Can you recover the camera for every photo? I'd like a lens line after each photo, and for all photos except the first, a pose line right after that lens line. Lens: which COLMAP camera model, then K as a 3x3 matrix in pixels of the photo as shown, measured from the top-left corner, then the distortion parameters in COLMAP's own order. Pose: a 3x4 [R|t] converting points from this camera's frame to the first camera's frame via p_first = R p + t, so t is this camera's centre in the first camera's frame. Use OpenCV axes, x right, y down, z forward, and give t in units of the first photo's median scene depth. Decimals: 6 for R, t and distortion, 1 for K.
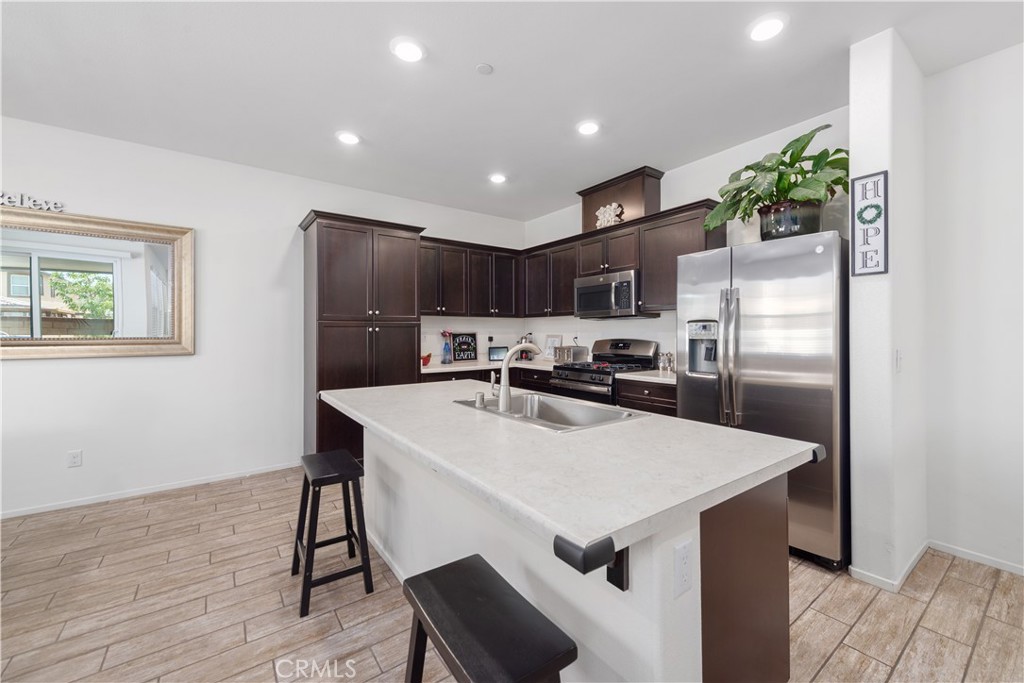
lens RADIAL K [[407.6, 0, 511.5], [0, 407.6, 334.7], [0, 0, 1]] dist [0.014437, -0.003568]
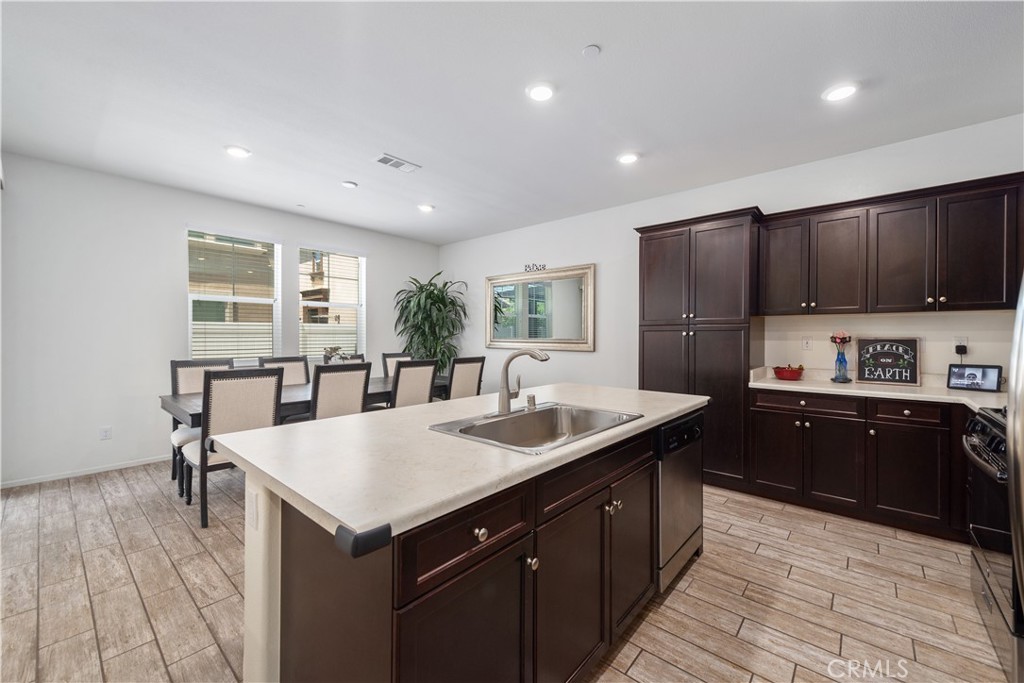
lens RADIAL K [[407.6, 0, 517.6], [0, 407.6, 335.4], [0, 0, 1]] dist [0.014437, -0.003568]
pose [[0.222049, 0.001553, -0.975034, 0.596766], [-0.009845, 0.999951, -0.000650, -0.004430], [0.974986, 0.009743, 0.222053, 0.462047]]
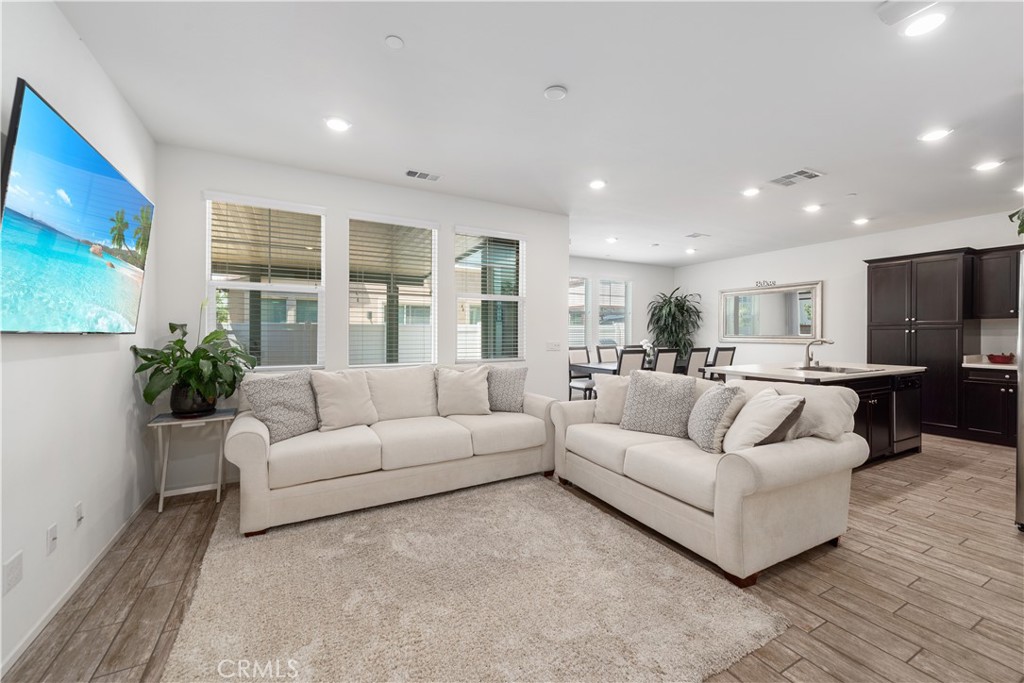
lens RADIAL K [[407.6, 0, 512.3], [0, 407.6, 333.4], [0, 0, 1]] dist [0.014437, -0.003568]
pose [[-0.140381, 0.004865, -0.990086, 1.509181], [-0.005182, 0.999971, 0.005648, -0.007151], [0.990084, 0.005923, -0.140352, -0.211048]]
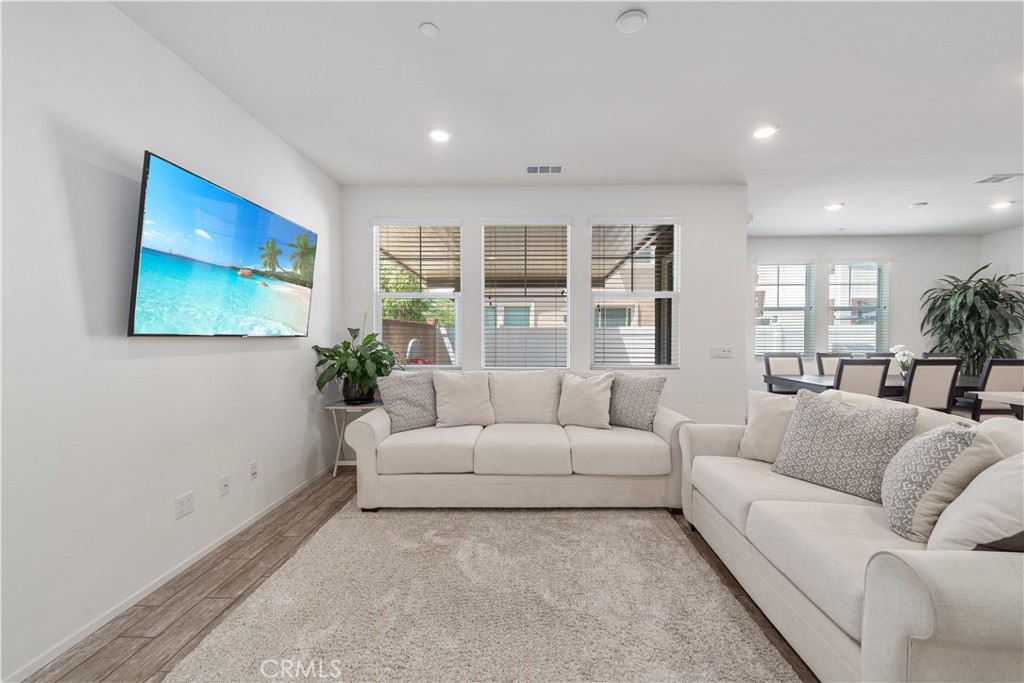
lens RADIAL K [[407.6, 0, 519.1], [0, 407.6, 341.3], [0, 0, 1]] dist [0.014437, -0.003568]
pose [[-0.611843, 0.015443, -0.790828, 1.300059], [-0.001410, 0.999787, 0.020614, -0.008280], [0.790978, 0.013728, -0.611691, 0.007456]]
